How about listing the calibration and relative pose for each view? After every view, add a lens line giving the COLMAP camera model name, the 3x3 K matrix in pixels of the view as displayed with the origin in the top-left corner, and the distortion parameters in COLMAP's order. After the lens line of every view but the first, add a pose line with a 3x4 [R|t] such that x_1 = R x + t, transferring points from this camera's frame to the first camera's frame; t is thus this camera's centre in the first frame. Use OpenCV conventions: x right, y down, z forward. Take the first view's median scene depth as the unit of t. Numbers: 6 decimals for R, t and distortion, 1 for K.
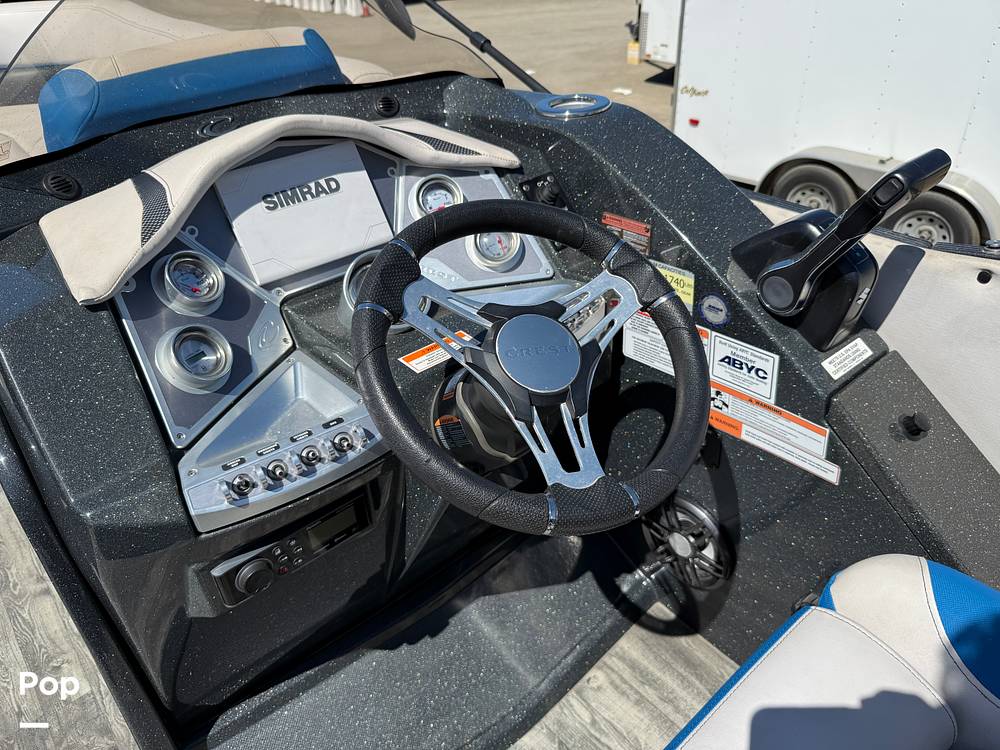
lens RADIAL K [[714.7, 0, 500.0], [0, 714.7, 375.0], [0, 0, 1]] dist [0.092615, -0.161682]
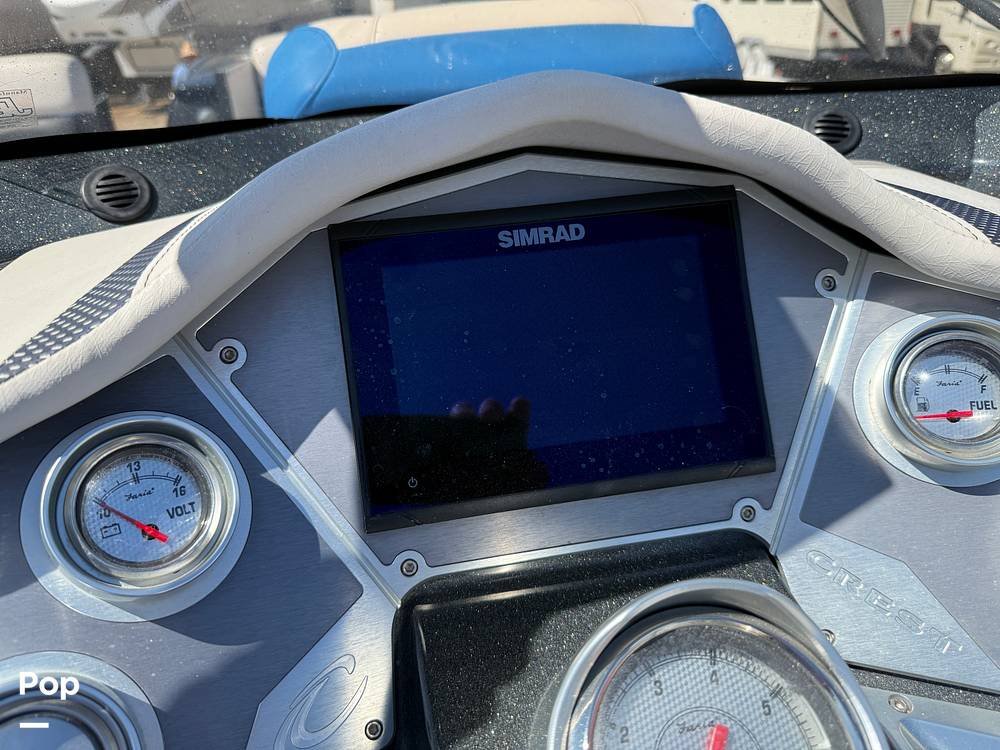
lens RADIAL K [[689.7, 0, 498.9], [0, 689.7, 378.3], [0, 0, 1]] dist [-0.005924, -0.004258]
pose [[0.872027, 0.242395, -0.425221, -0.151746], [-0.273904, 0.961662, -0.013523, -0.210386], [0.405641, 0.128263, 0.904988, 0.710342]]
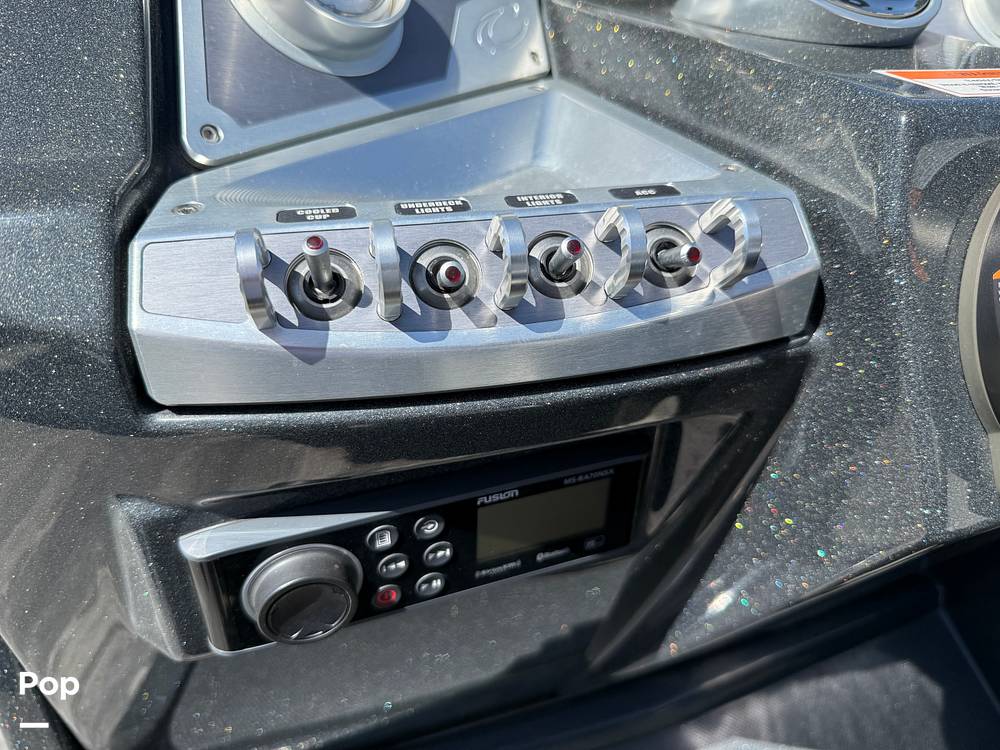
lens RADIAL K [[715.9, 0, 501.8], [0, 715.9, 392.0], [0, 0, 1]] dist [-0.002659, -0.010385]
pose [[0.941096, 0.247160, -0.230759, -0.168933], [-0.252109, 0.967663, 0.008269, 0.138913], [0.225341, 0.050394, 0.972976, 0.590063]]
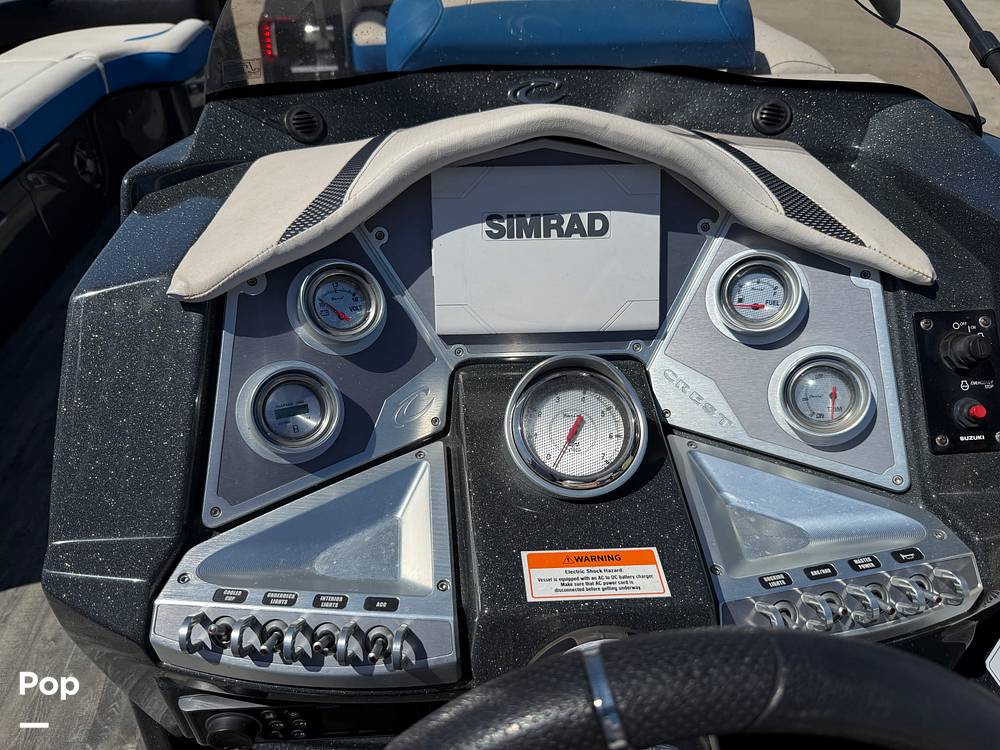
lens RADIAL K [[714.7, 0, 500.0], [0, 714.7, 375.0], [0, 0, 1]] dist [0.092615, -0.161682]
pose [[0.796120, 0.399691, -0.454357, 0.049643], [-0.371937, 0.915460, 0.153611, -0.215974], [0.477343, 0.046700, 0.877475, 0.412260]]
